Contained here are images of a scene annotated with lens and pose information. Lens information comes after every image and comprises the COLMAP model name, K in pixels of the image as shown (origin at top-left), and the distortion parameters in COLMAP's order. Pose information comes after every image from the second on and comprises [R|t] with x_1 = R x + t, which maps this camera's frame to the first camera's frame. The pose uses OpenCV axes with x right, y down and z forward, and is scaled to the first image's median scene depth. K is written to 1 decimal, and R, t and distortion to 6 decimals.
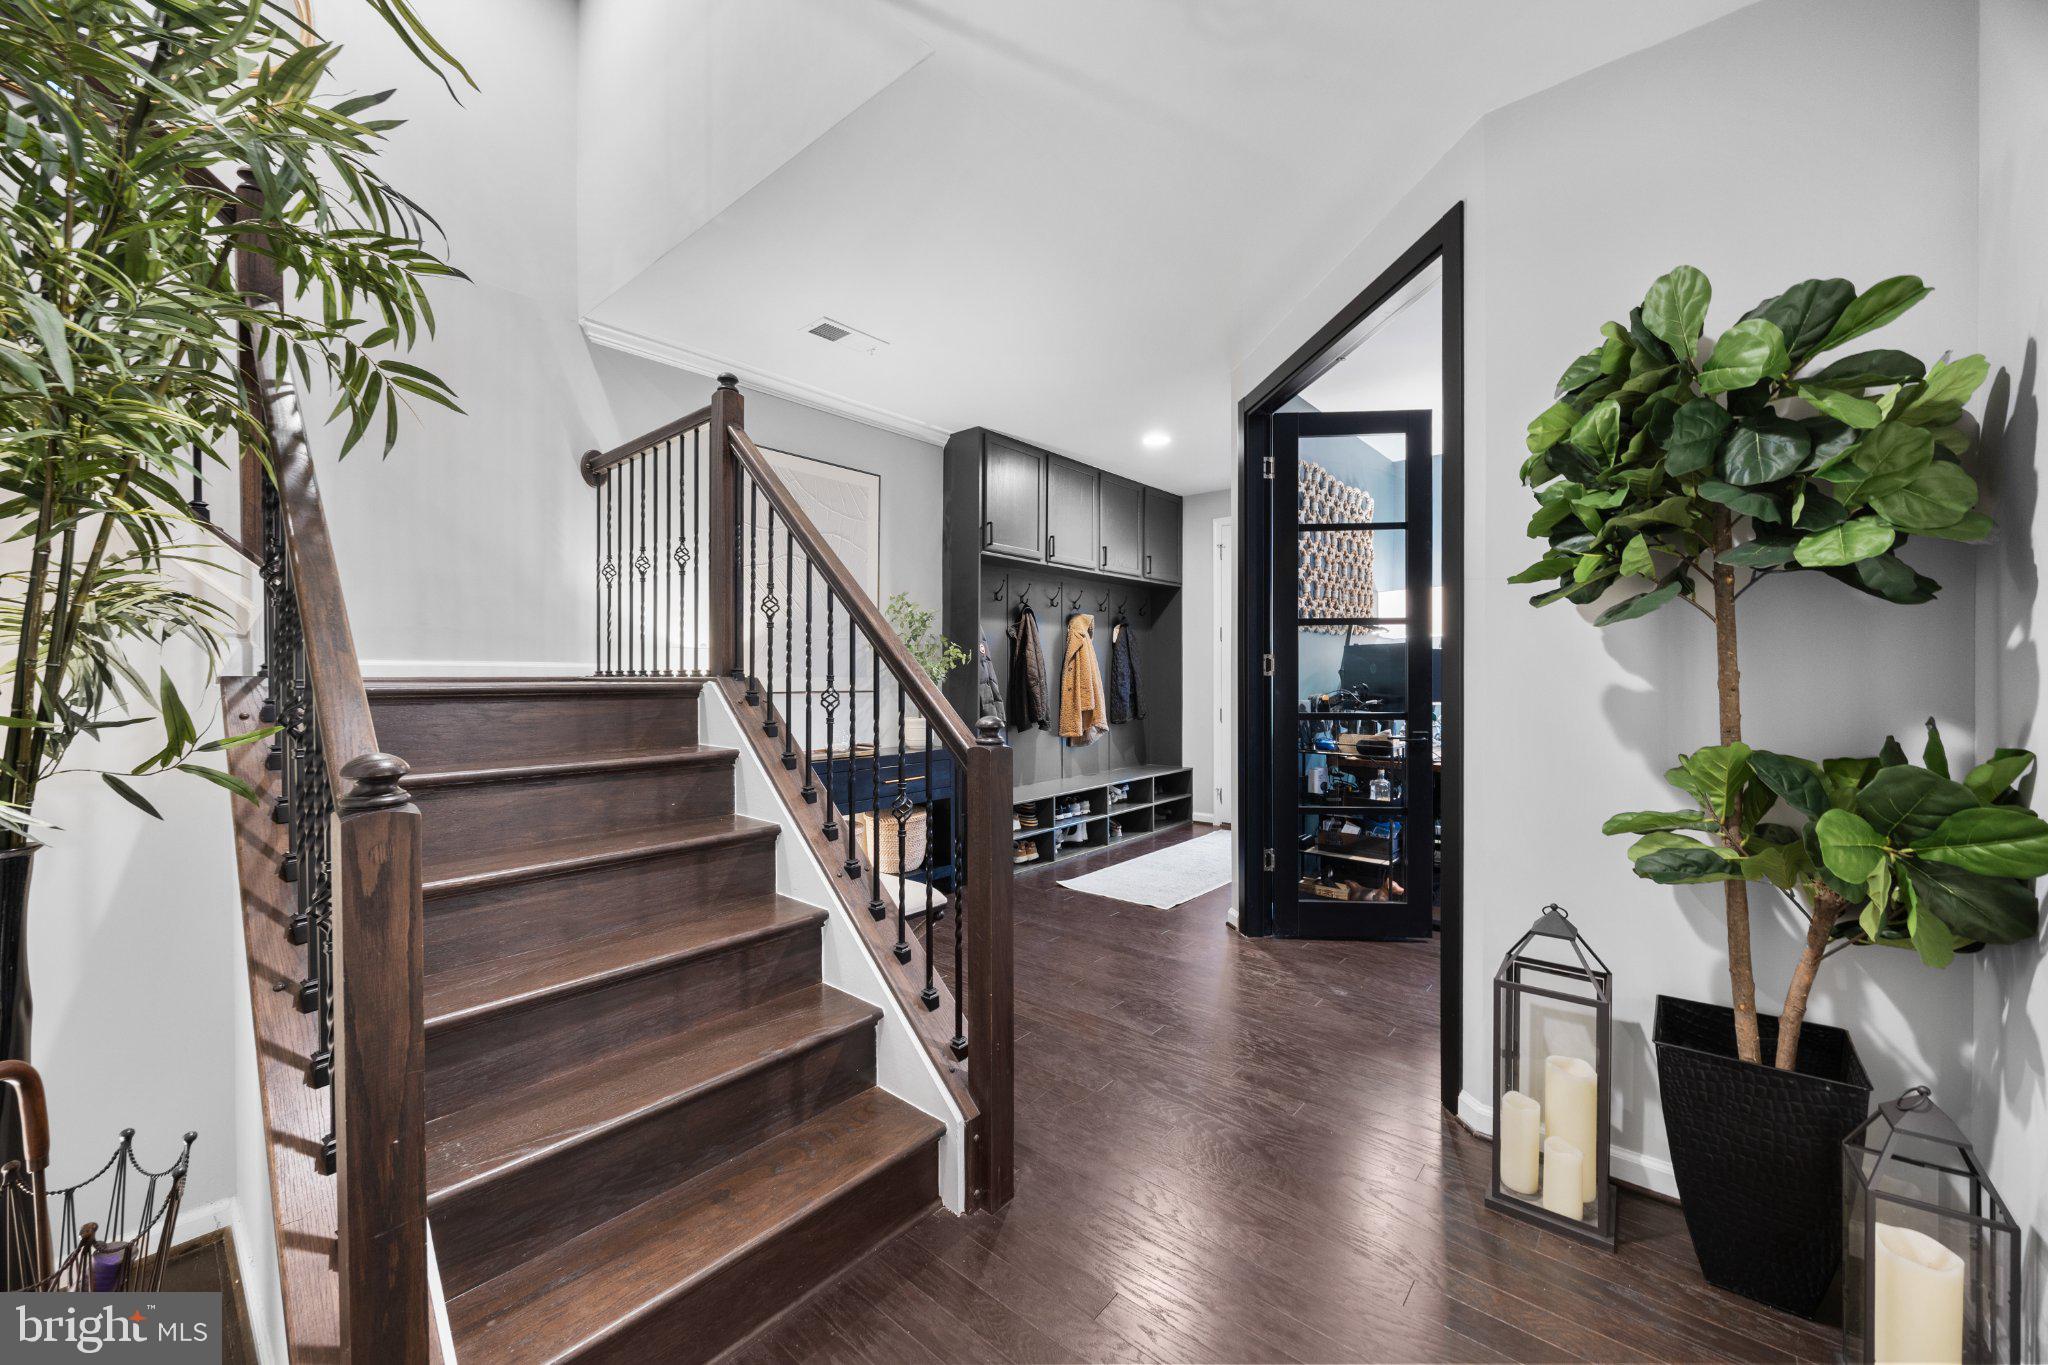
lens RADIAL K [[776.2, 0, 1028.9], [0, 776.2, 671.2], [0, 0, 1]] dist [-0.005196, 0.000399]
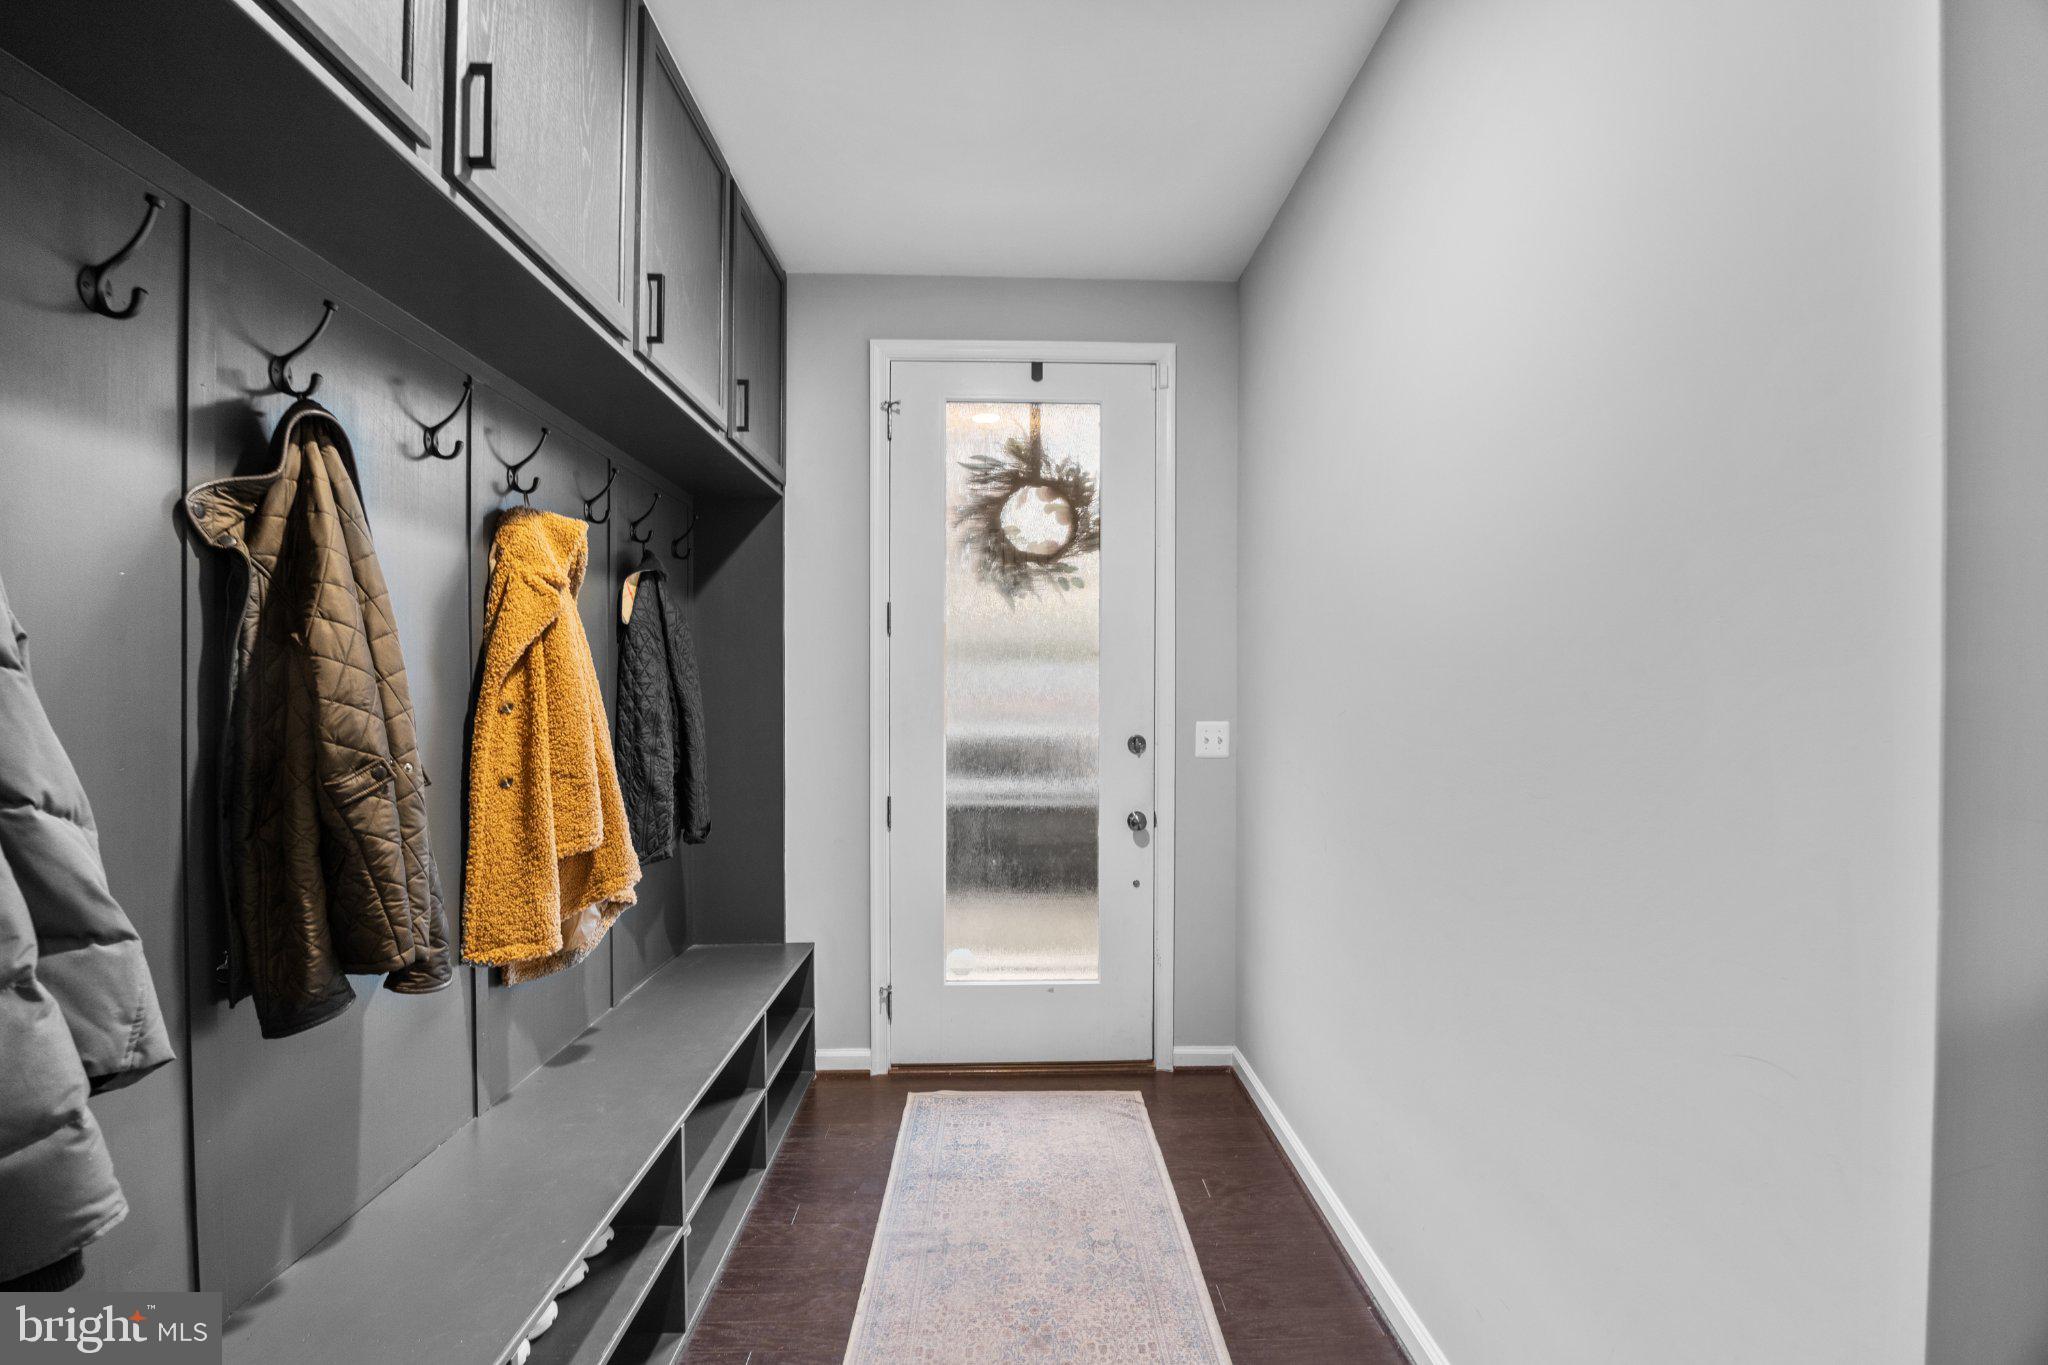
lens RADIAL K [[908.7, 0, 1033.7], [0, 908.7, 690.6], [0, 0, 1]] dist [0.001917, 0.000099]
pose [[0.758025, 0.000650, 0.652225, -0.014137], [0.002815, 0.999987, -0.004269, -0.006374], [-0.652220, 0.005072, 0.758013, 0.644522]]
